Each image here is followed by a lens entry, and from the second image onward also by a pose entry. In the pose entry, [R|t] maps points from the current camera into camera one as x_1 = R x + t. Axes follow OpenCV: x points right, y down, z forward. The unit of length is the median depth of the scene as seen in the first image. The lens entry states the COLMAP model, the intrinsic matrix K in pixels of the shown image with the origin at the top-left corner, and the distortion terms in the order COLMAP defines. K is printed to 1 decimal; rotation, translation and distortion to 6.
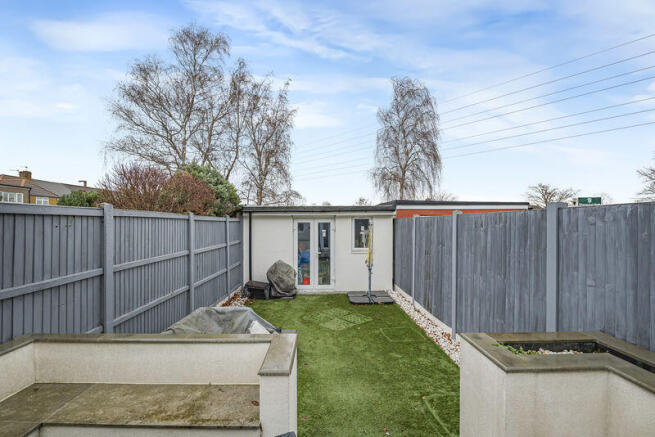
lens RADIAL K [[290.2, 0, 327.5], [0, 290.2, 218.5], [0, 0, 1]] dist [0.000038, -0.000002]
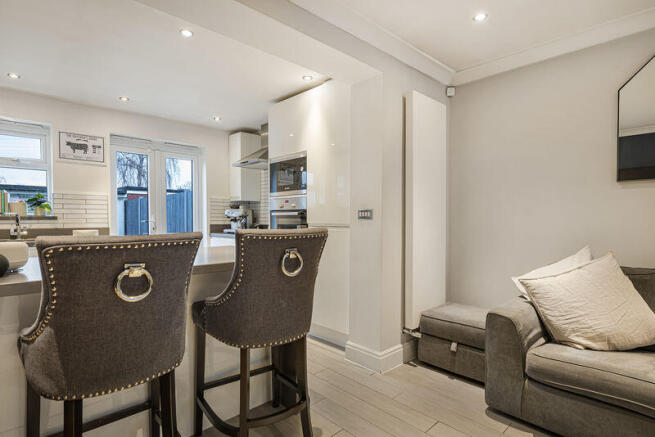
lens RADIAL K [[343.5, 0, 327.5], [0, 343.5, 218.5], [0, 0, 1]] dist [0.000358, 0.000094]
pose [[0.742406, -0.002053, 0.669947, -0.127181], [-0.008379, 0.999889, 0.012350, 0.054021], [-0.669898, -0.014783, 0.742306, -0.737647]]
